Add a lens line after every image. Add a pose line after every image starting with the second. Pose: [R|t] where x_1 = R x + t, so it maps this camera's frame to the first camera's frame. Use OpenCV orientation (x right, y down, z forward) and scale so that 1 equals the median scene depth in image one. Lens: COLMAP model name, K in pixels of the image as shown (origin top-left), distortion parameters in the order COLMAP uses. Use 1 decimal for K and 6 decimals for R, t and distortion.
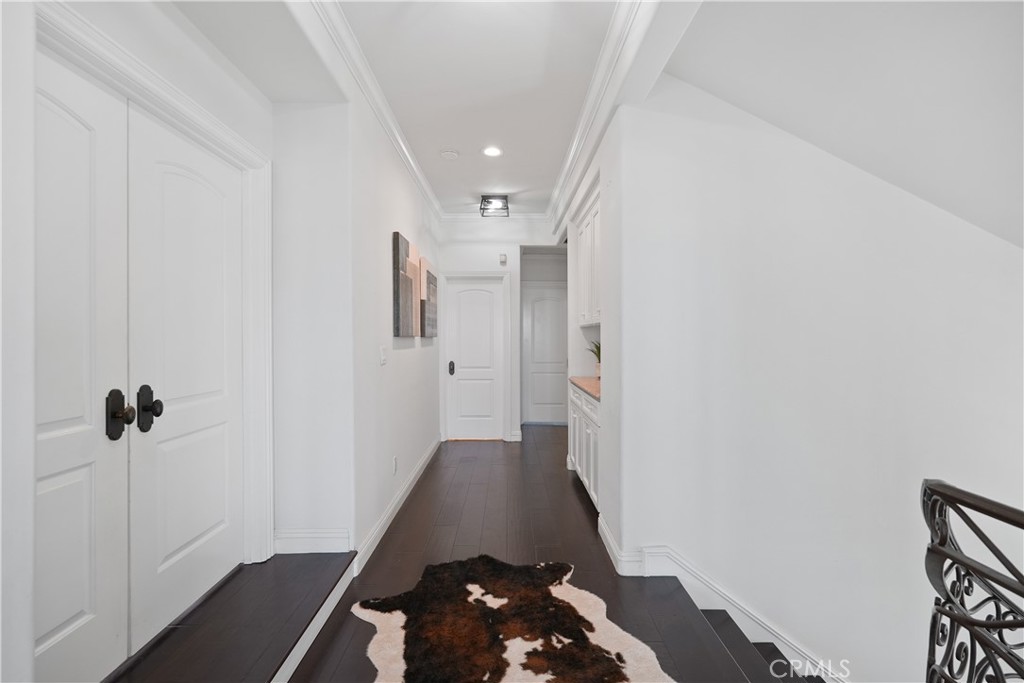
lens RADIAL K [[458.3, 0, 512.0], [0, 458.3, 341.5], [0, 0, 1]] dist [0.003478, 0.000575]
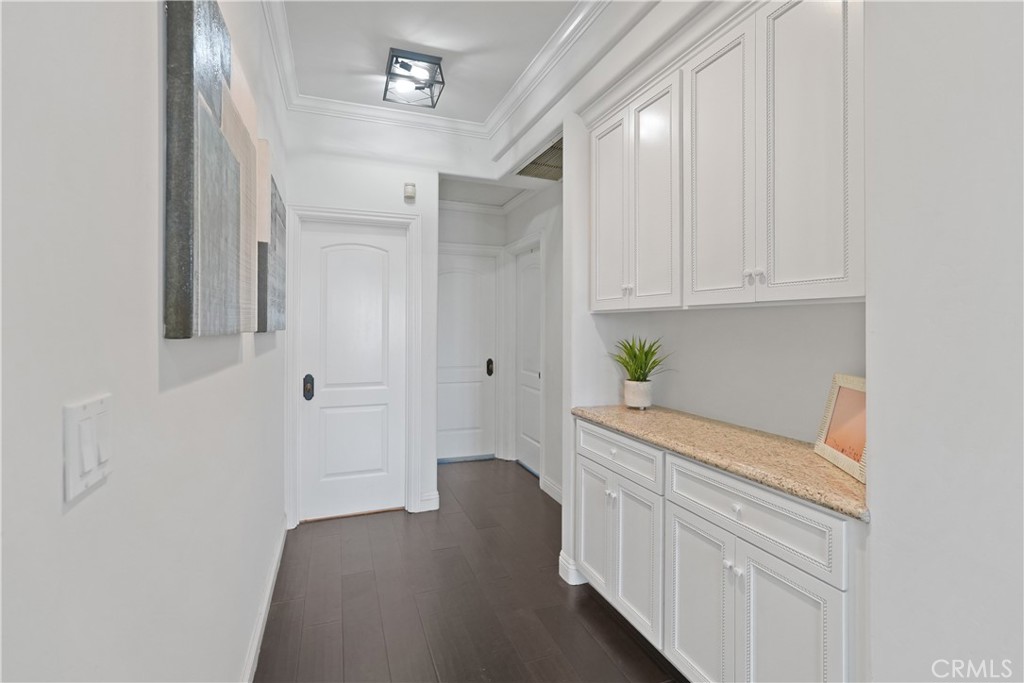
lens RADIAL K [[458.0, 0, 499.4], [0, 458.0, 323.4], [0, 0, 1]] dist [-0.001320, -0.000031]
pose [[0.942803, 0.006999, 0.333278, -0.124404], [-0.002533, 0.999901, -0.013830, -0.012177], [-0.333341, 0.012195, 0.942727, 0.520702]]
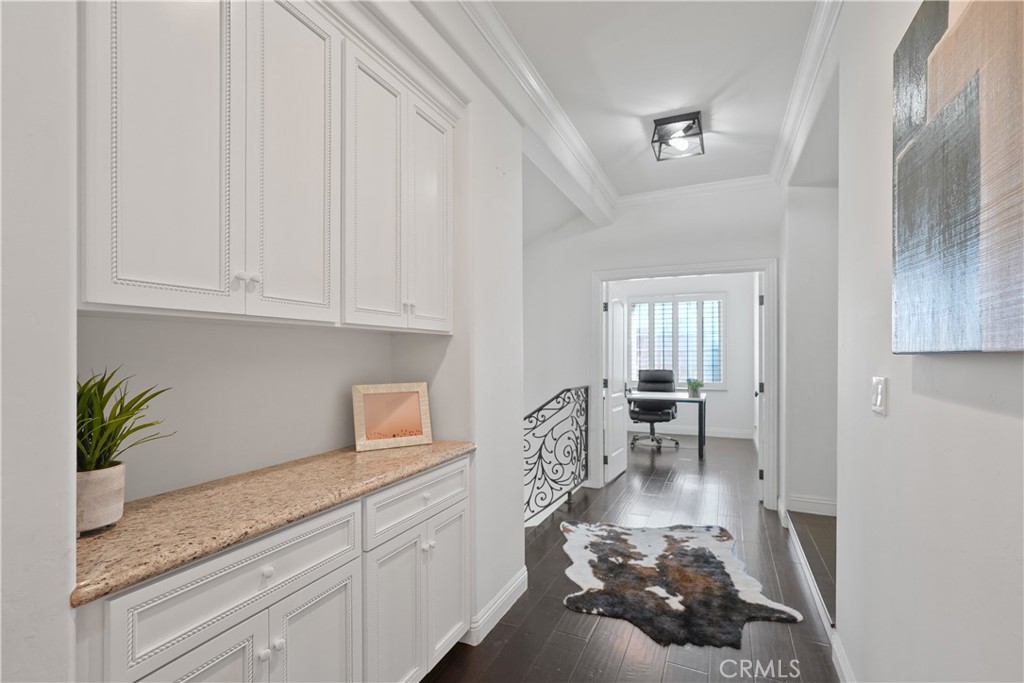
lens RADIAL K [[466.4, 0, 512.4], [0, 466.4, 354.4], [0, 0, 1]] dist [-0.000754, 0.000062]
pose [[-0.903708, 0.005863, 0.428110, -0.099951], [0.010119, 0.999919, 0.007666, -0.011748], [-0.428031, 0.011260, -0.903694, 1.042581]]
